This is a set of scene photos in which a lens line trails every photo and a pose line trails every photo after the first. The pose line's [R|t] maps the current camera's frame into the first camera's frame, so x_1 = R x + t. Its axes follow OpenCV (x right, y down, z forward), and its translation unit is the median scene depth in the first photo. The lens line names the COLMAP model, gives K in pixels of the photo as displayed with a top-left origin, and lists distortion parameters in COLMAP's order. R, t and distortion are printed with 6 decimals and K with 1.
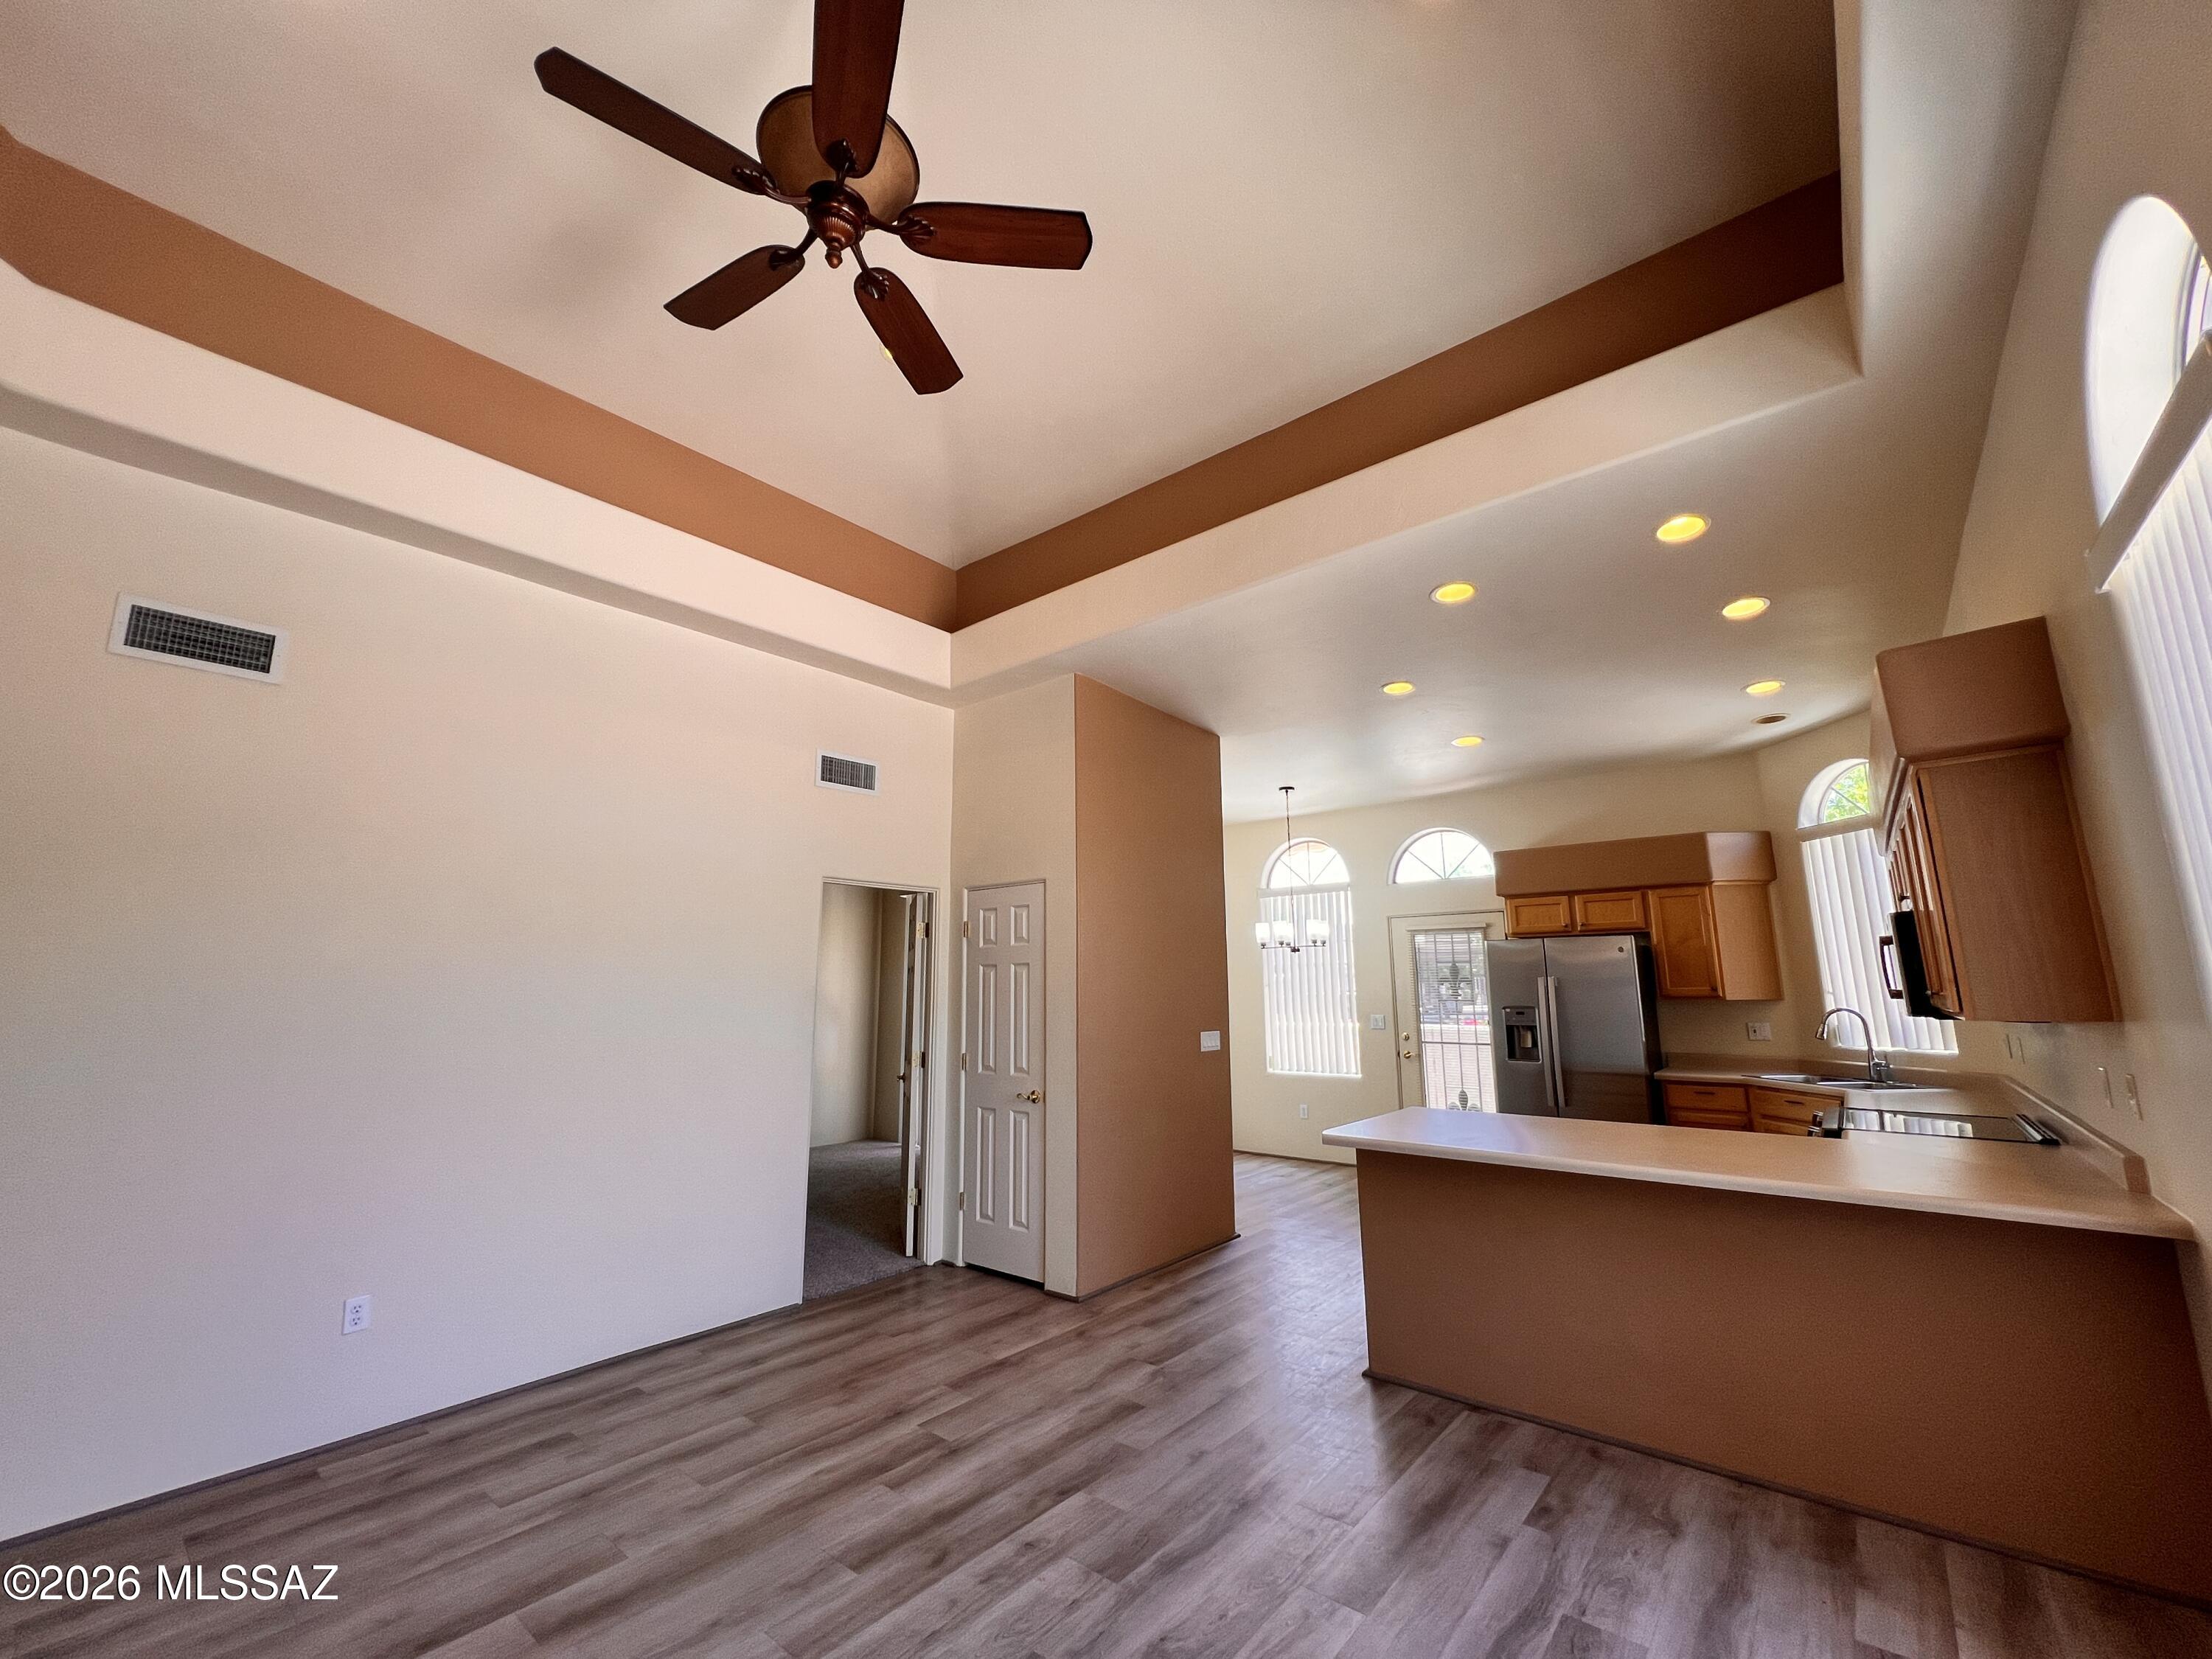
lens RADIAL K [[888.5, 0, 1105.1], [0, 888.5, 825.7], [0, 0, 1]] dist [-0.001241, 0.000257]
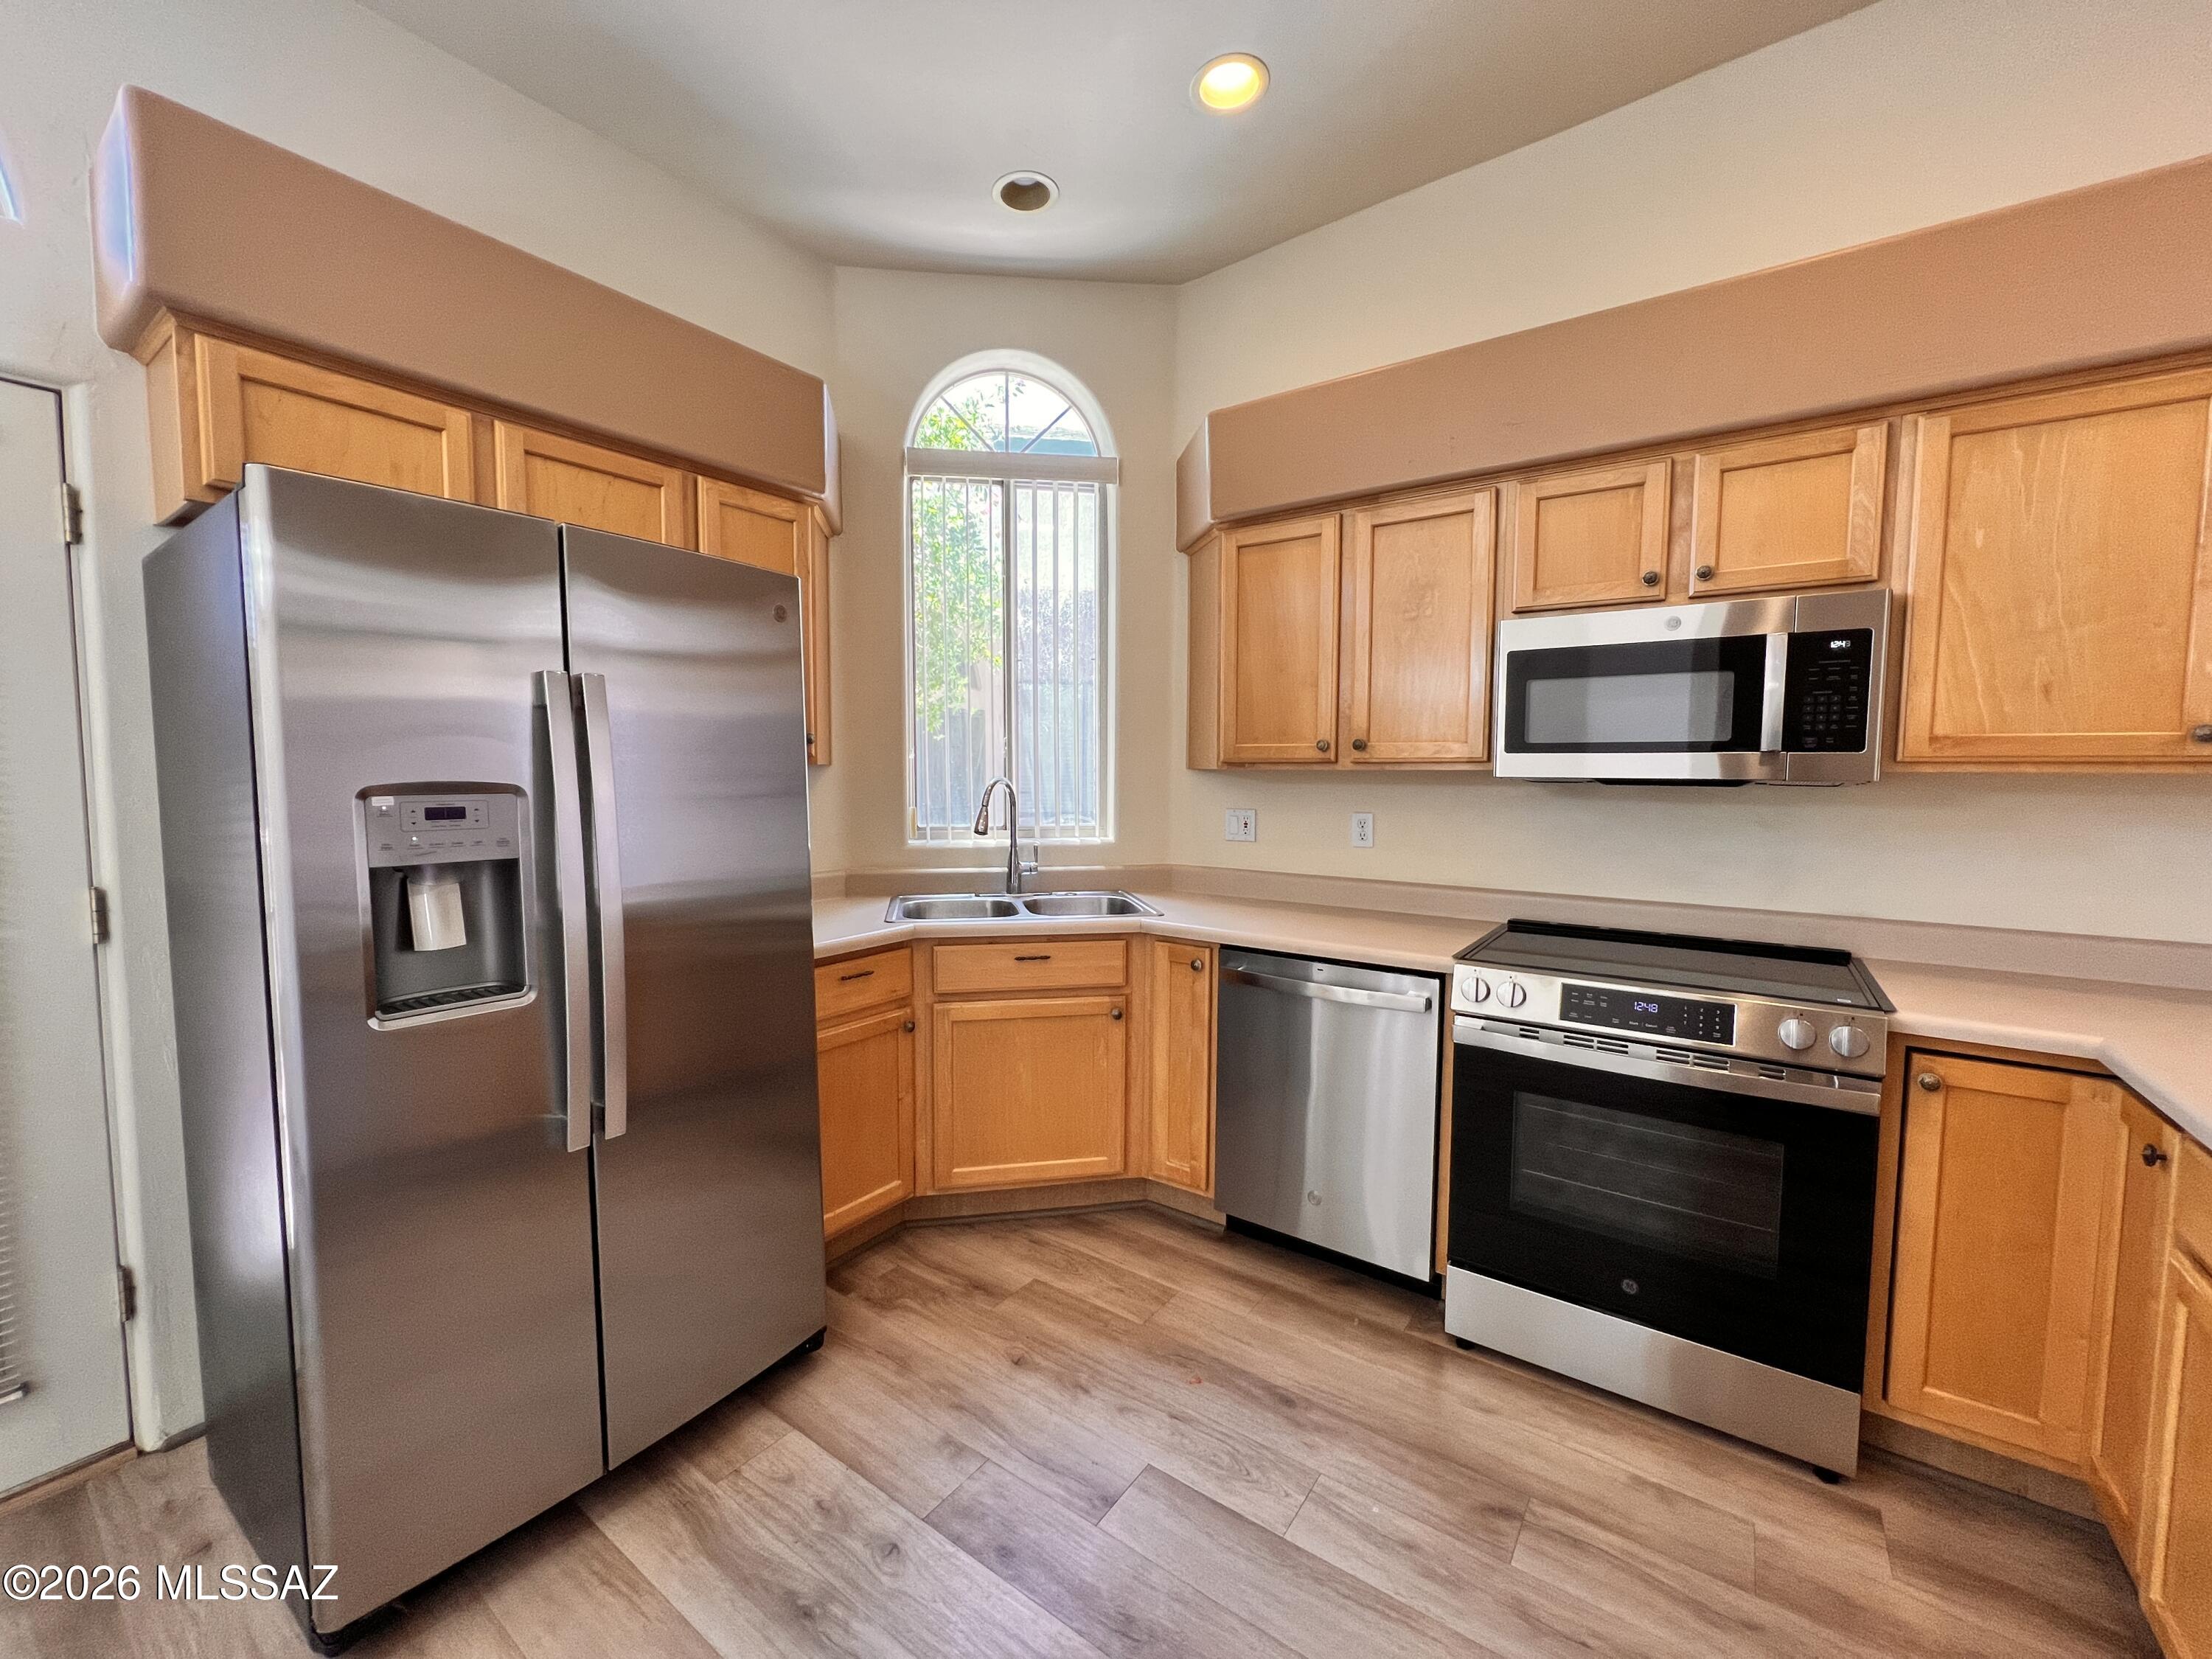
lens RADIAL K [[888.5, 0, 1103.9], [0, 888.5, 824.1], [0, 0, 1]] dist [-0.001241, 0.000257]
pose [[-0.078602, -0.060589, 0.995063, 0.451611], [-0.187335, 0.981267, 0.044951, 0.351730], [-0.979146, -0.182877, -0.088480, 1.751397]]
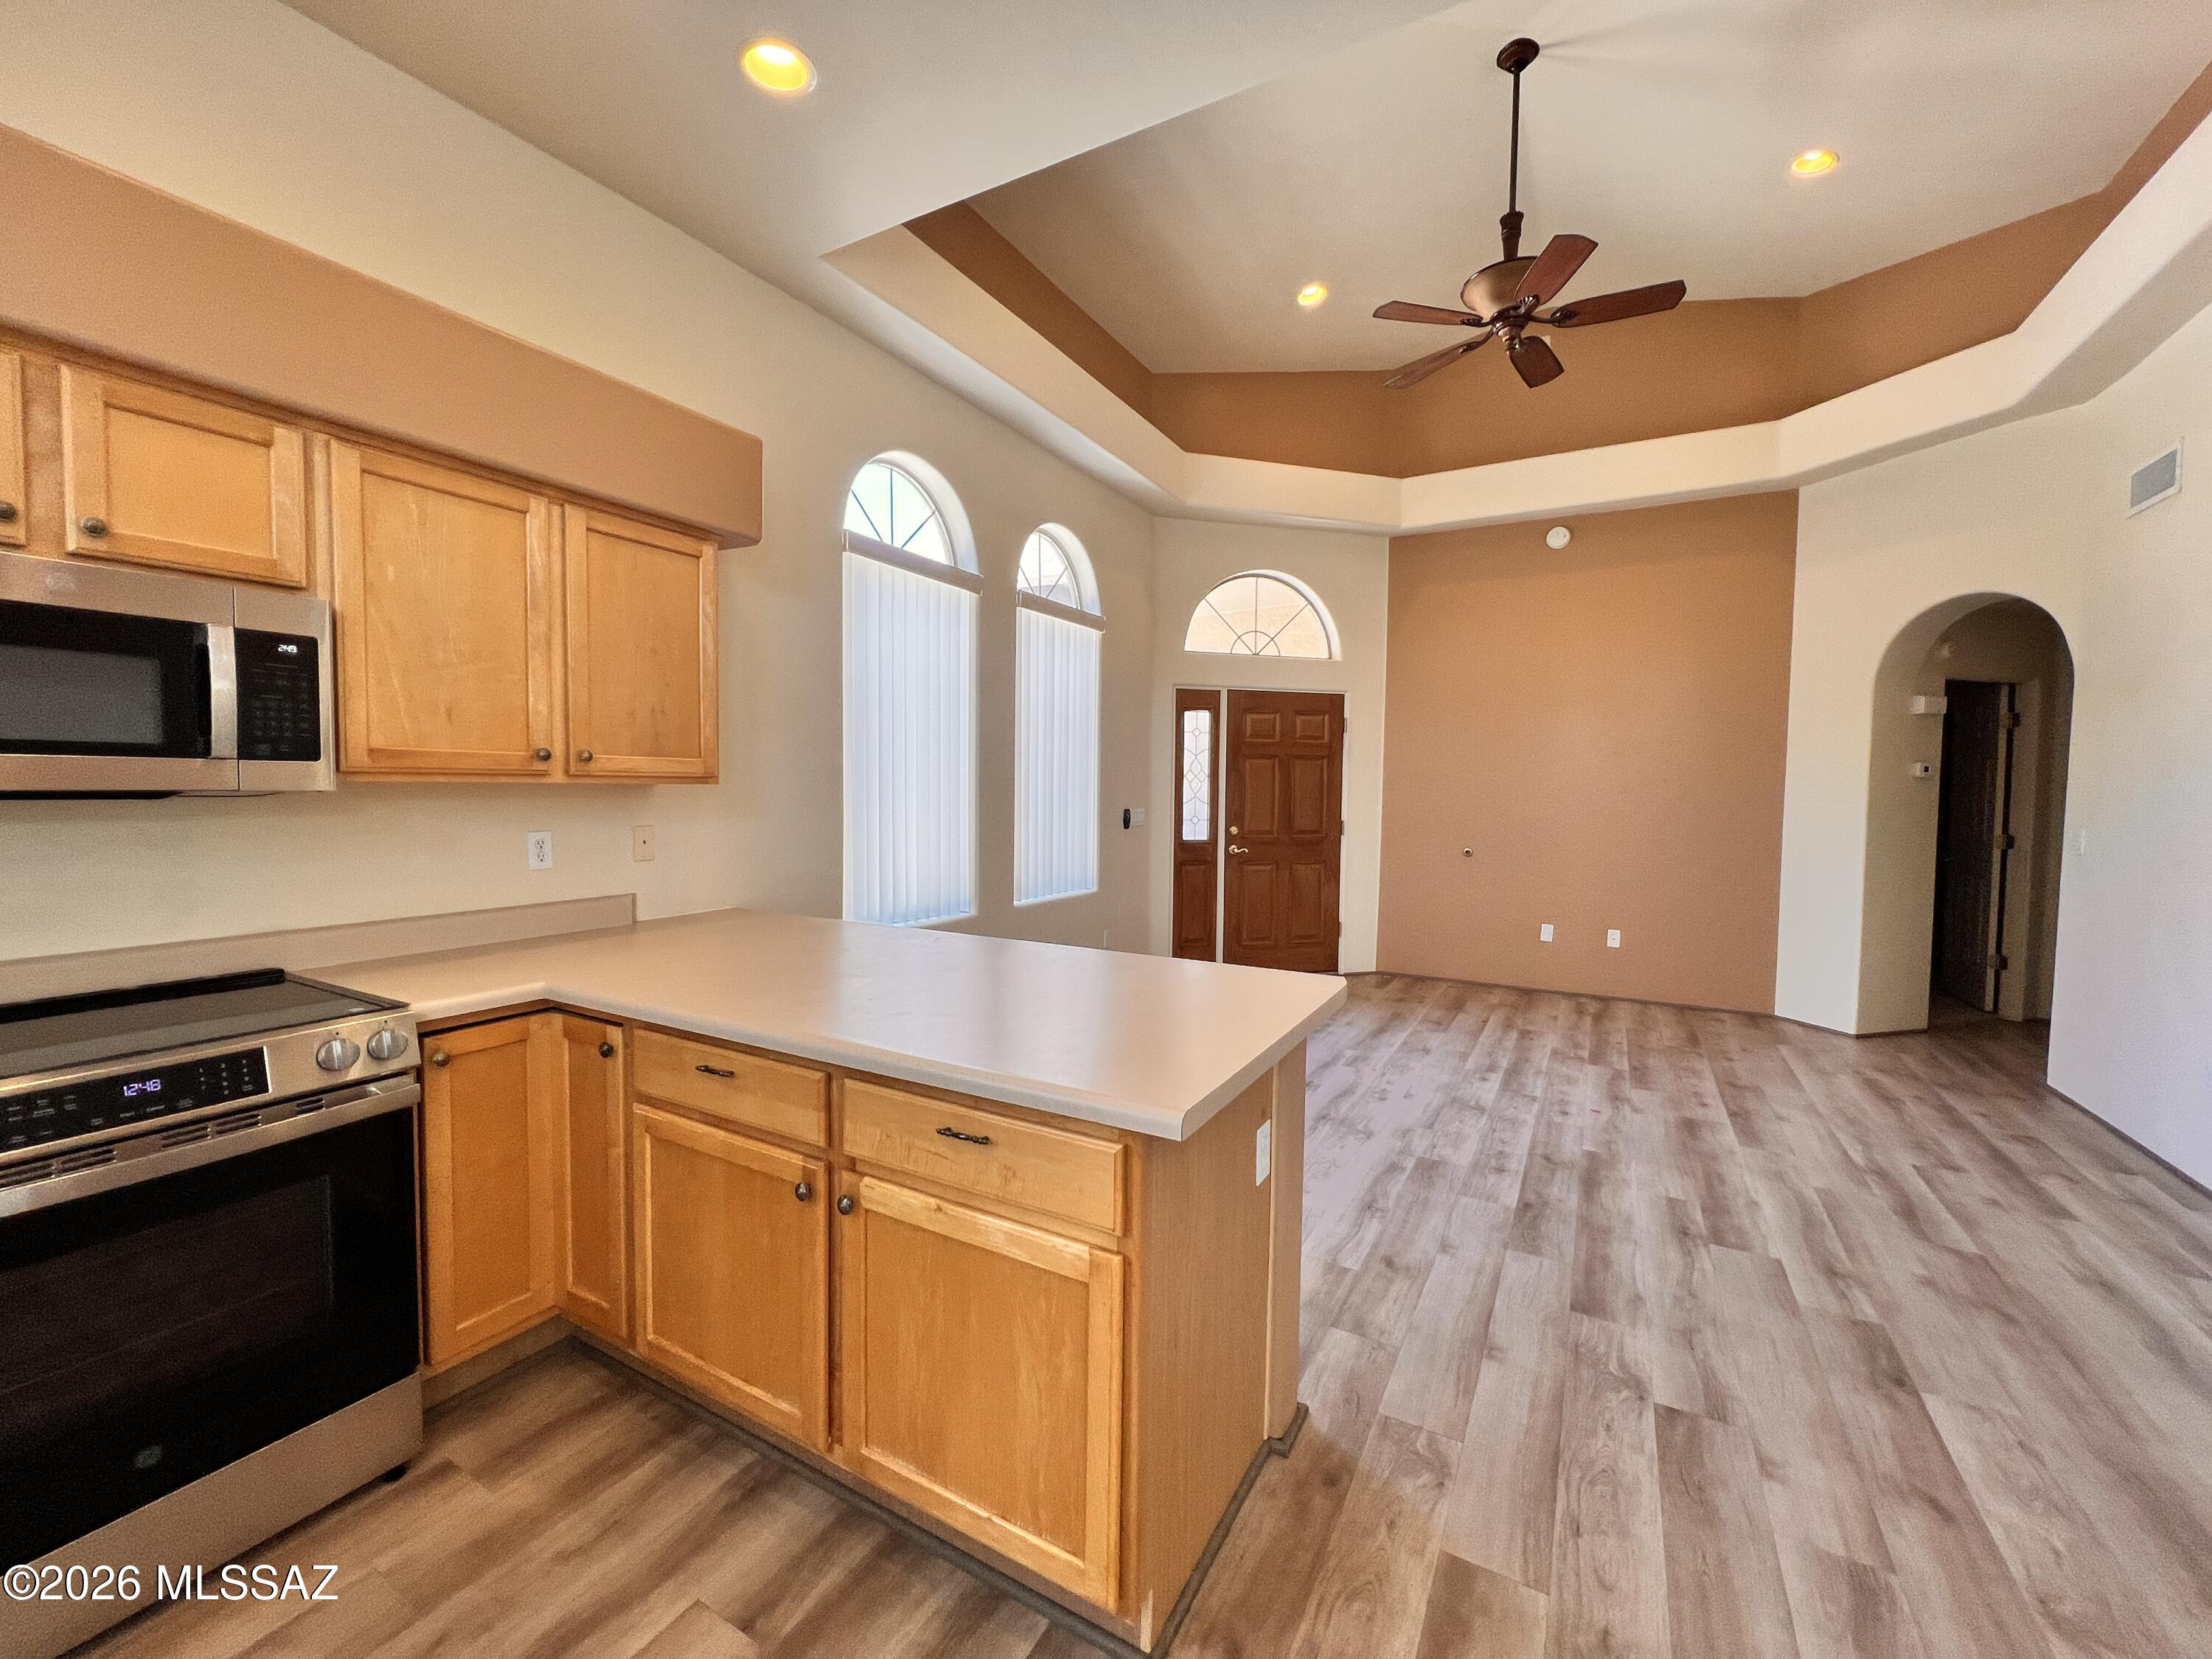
lens RADIAL K [[888.5, 0, 1106.1], [0, 888.5, 829.9], [0, 0, 1]] dist [-0.001241, 0.000257]
pose [[-0.983619, 0.007709, -0.180094, 0.615856], [0.032002, 0.990683, -0.132378, 0.378277], [0.177396, -0.135973, -0.974701, 1.885121]]
